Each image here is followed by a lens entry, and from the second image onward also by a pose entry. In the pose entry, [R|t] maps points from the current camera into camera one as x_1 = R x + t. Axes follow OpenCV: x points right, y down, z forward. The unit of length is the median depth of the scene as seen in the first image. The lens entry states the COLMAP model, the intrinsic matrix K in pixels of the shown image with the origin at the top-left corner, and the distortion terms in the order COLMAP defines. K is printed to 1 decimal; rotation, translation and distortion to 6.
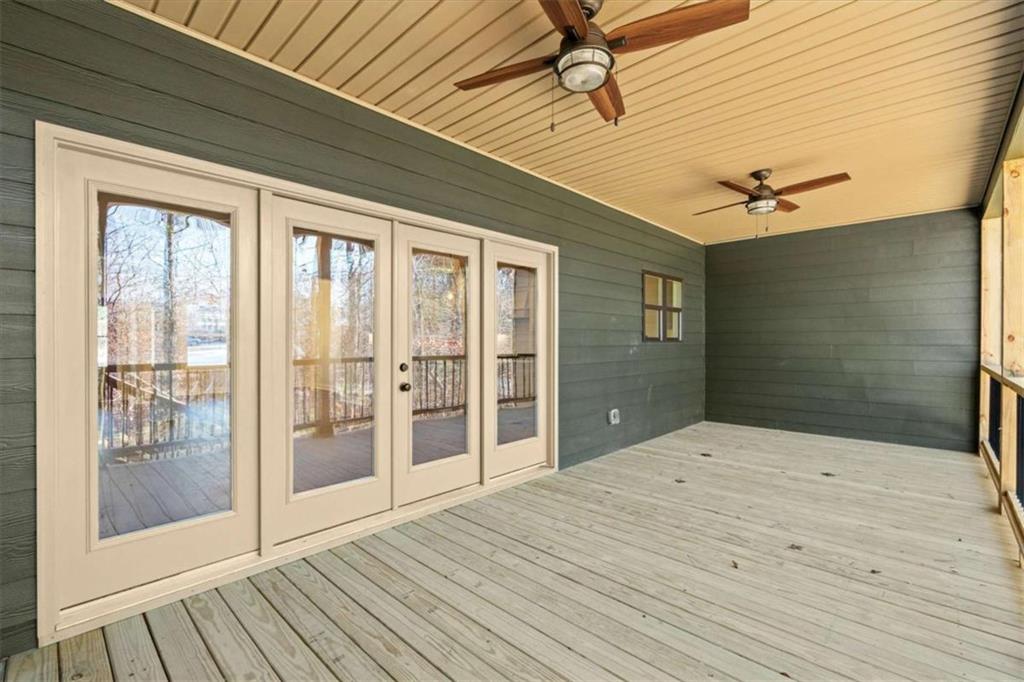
lens RADIAL K [[453.8, 0, 517.7], [0, 453.8, 338.7], [0, 0, 1]] dist [0.000390, -0.000015]
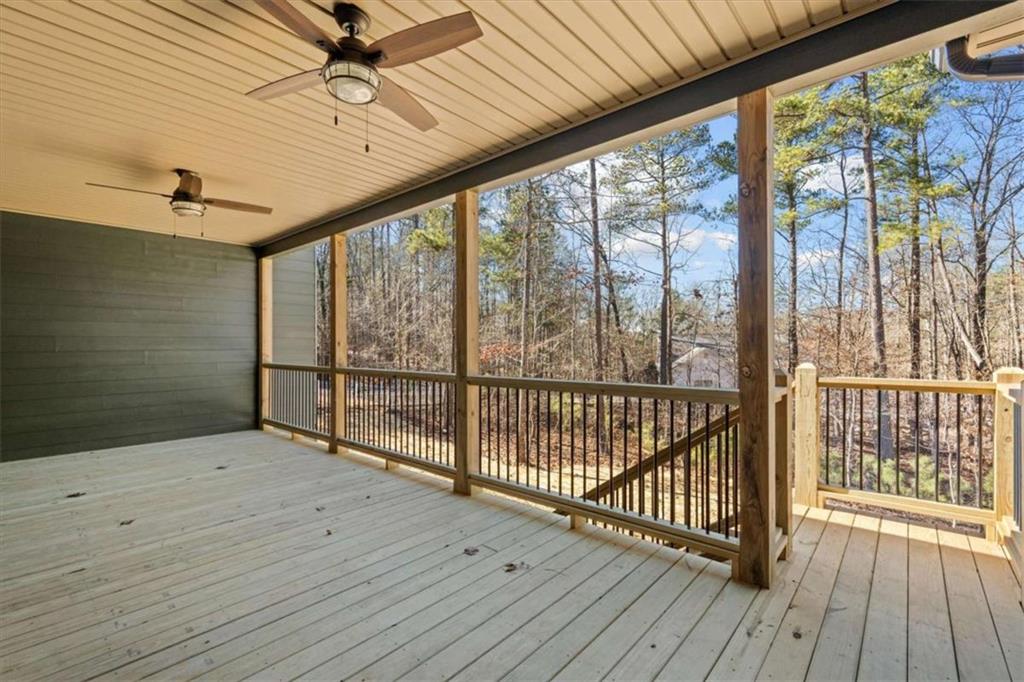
lens RADIAL K [[453.8, 0, 517.7], [0, 453.8, 345.0], [0, 0, 1]] dist [0.000390, -0.000015]
pose [[-0.039029, 0.000161, 0.999238, -0.516150], [-0.001135, 0.999999, -0.000206, 0.003283], [-0.999237, -0.001142, -0.039029, 0.387493]]
